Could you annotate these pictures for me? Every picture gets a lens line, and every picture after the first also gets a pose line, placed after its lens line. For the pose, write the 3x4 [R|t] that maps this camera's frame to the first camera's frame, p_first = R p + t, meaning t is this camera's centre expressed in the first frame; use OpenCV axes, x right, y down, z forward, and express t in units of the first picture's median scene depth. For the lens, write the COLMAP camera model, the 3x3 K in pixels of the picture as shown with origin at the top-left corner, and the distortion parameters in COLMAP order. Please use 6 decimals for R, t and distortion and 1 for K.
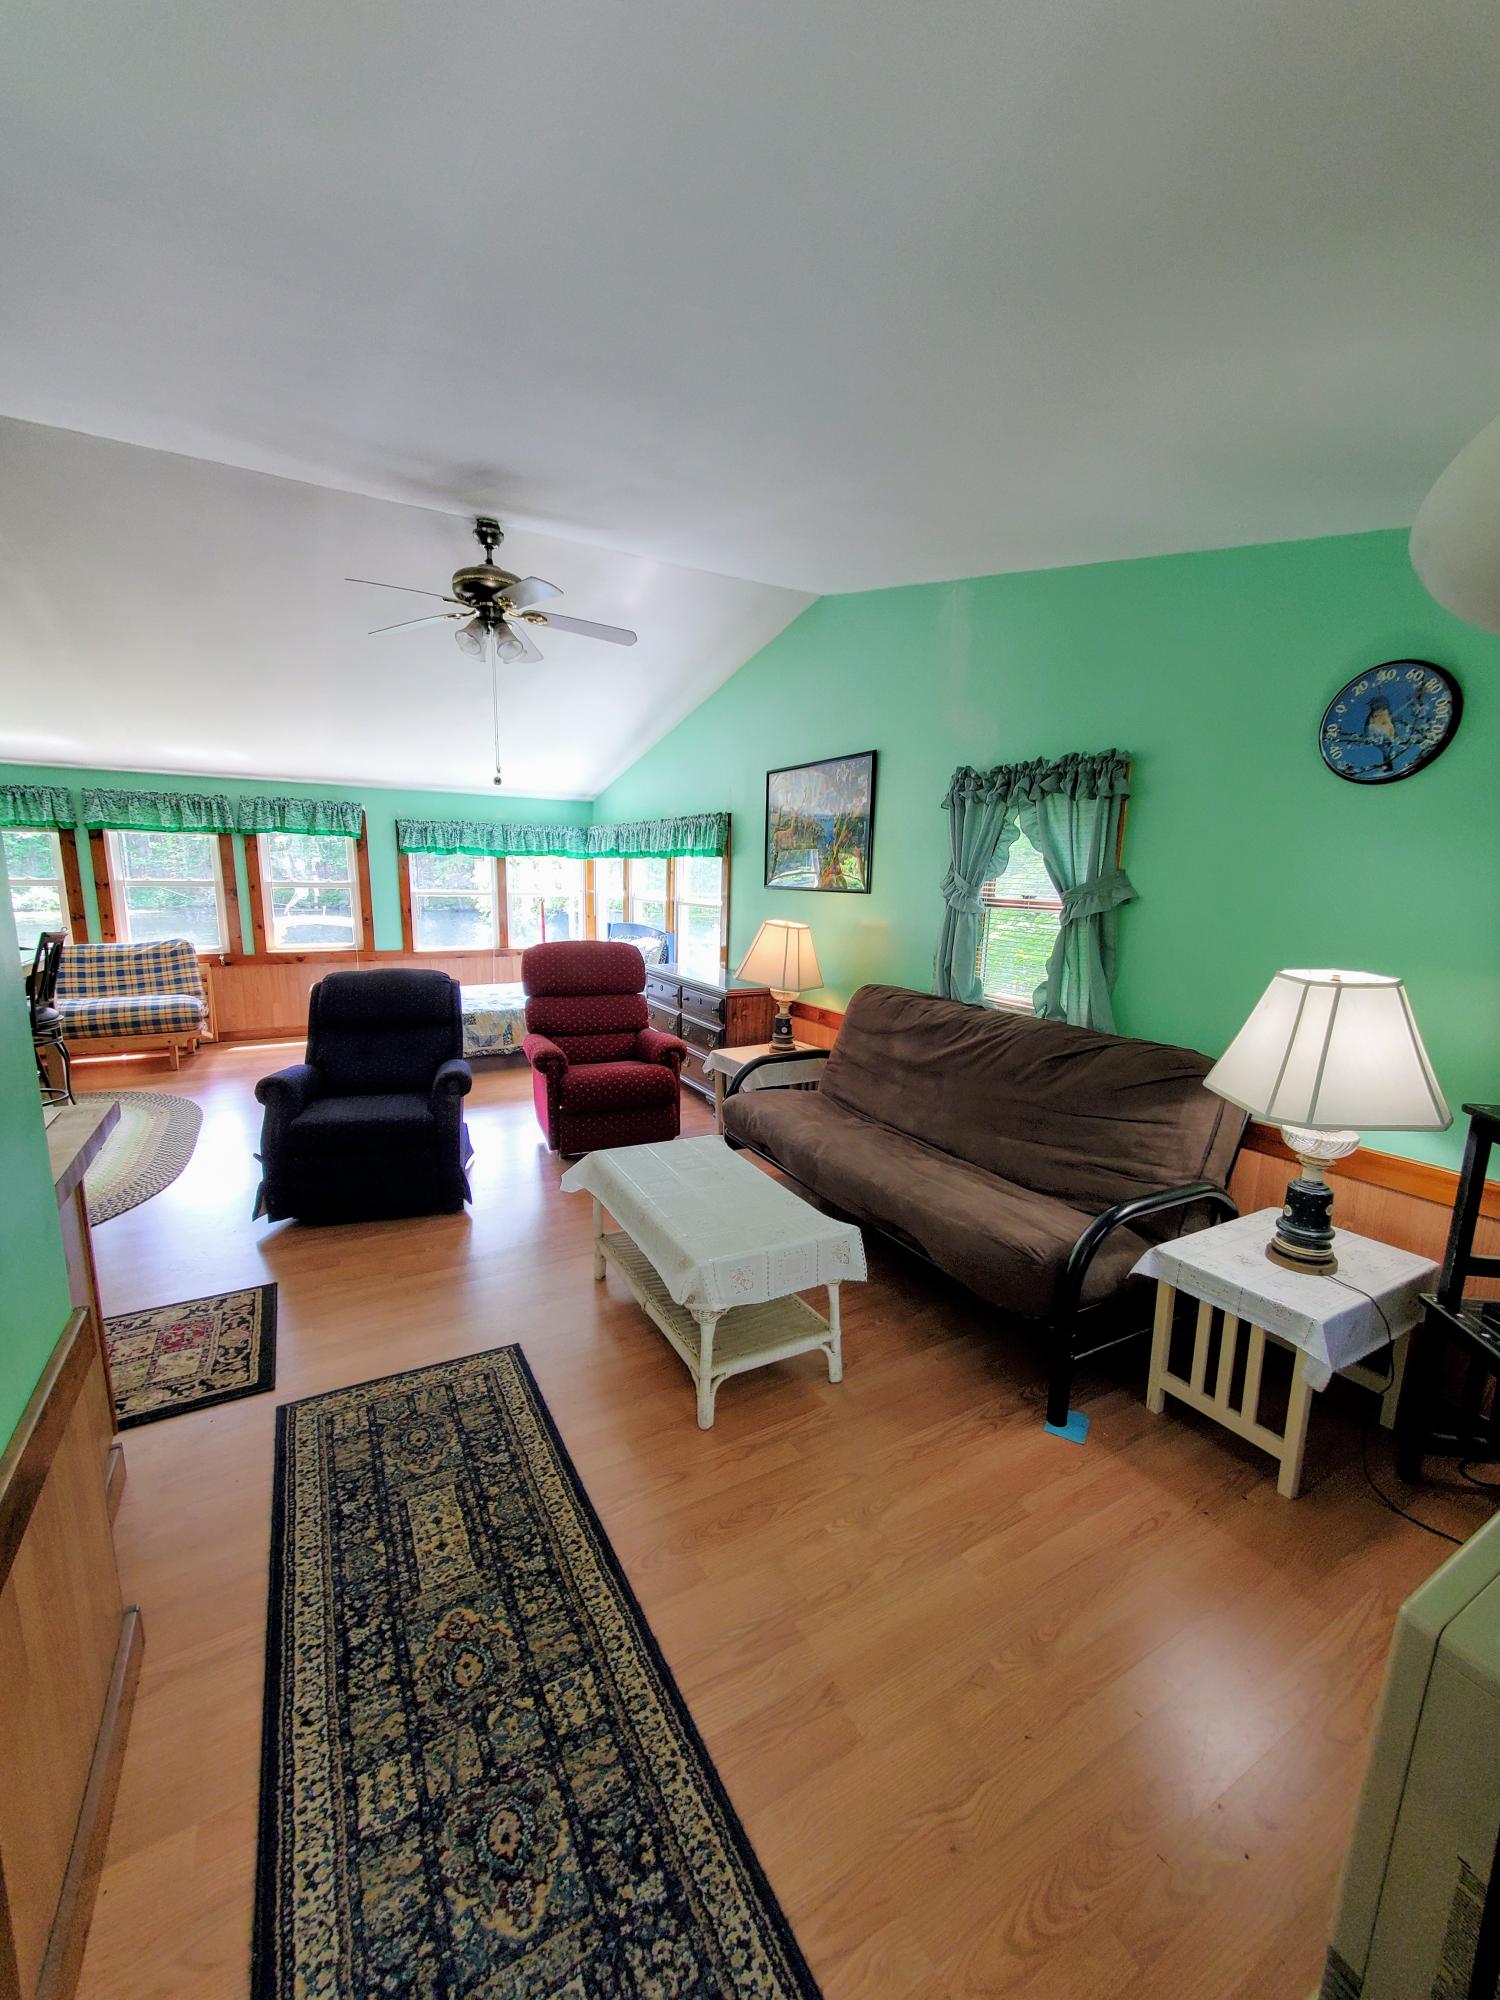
lens RADIAL K [[794.3, 0, 732.4], [0, 794.3, 1013.8], [0, 0, 1]] dist [0.000018, -0.000123]
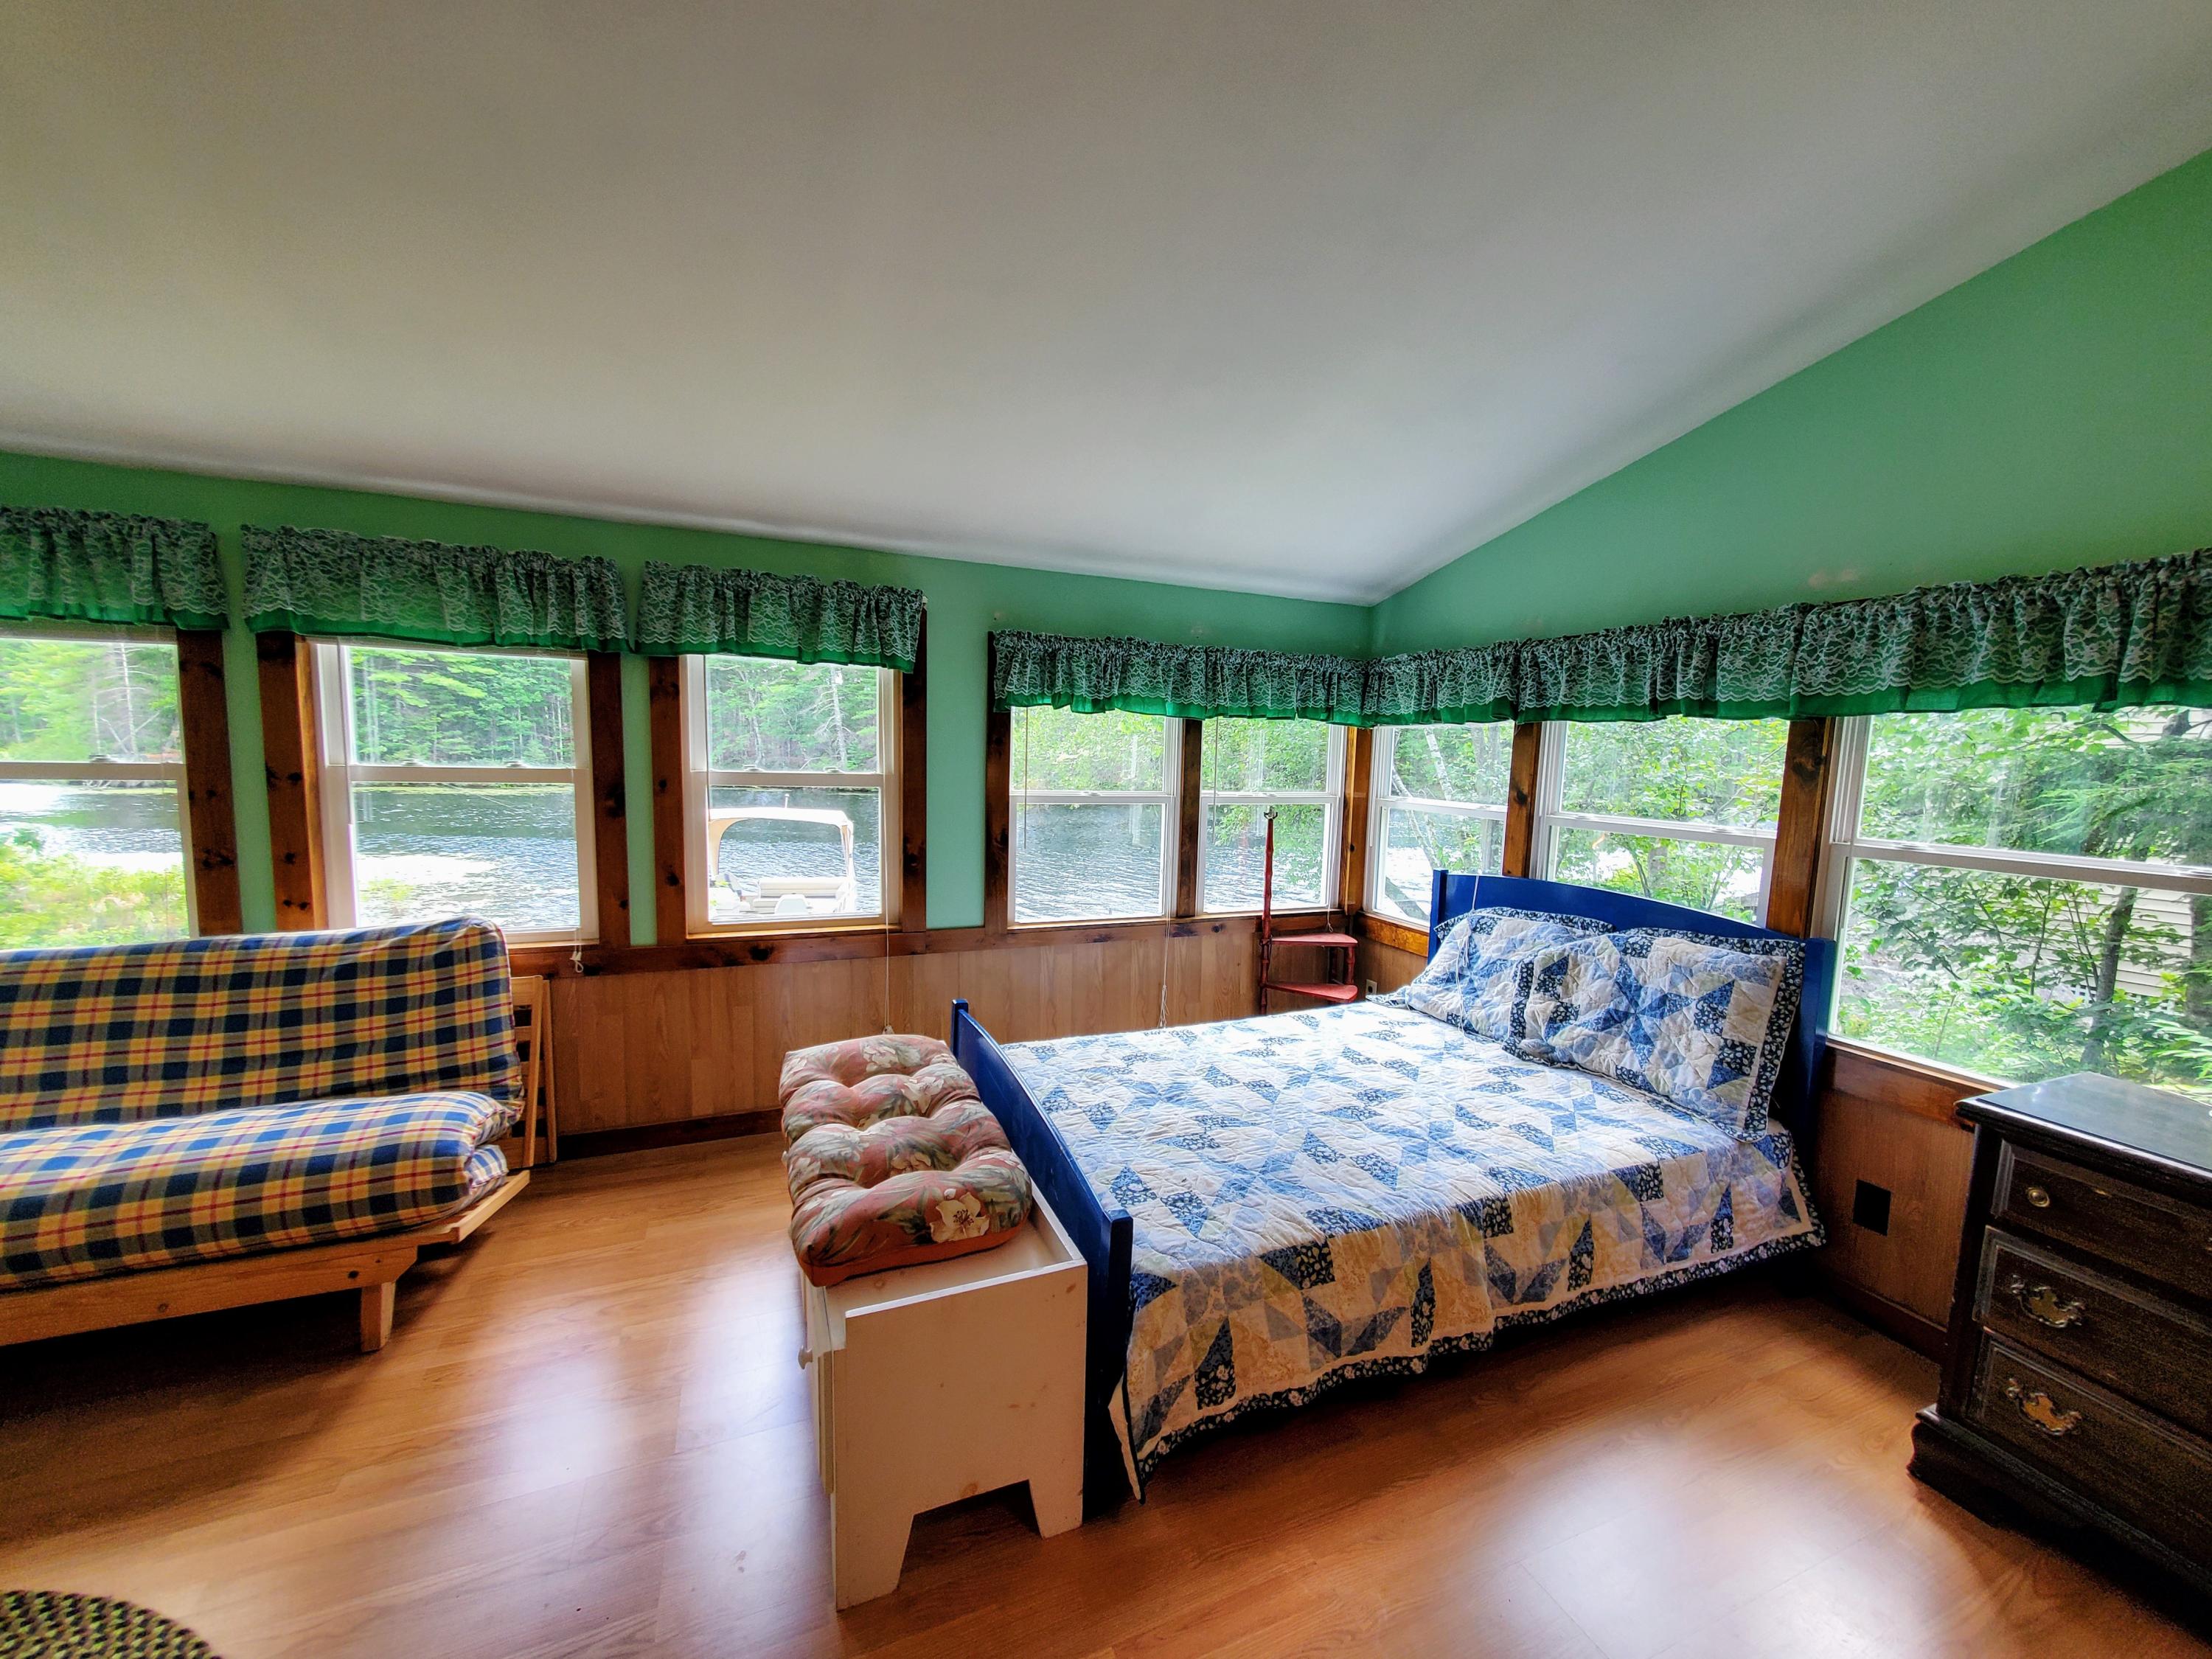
lens RADIAL K [[878.5, 0, 1129.1], [0, 878.5, 829.2], [0, 0, 1]] dist [0.000018, -0.000123]
pose [[0.994593, 0.021776, -0.101537, -0.323674], [-0.029971, 0.996352, -0.079903, -0.109333], [0.099427, 0.082514, 0.991618, 0.587267]]
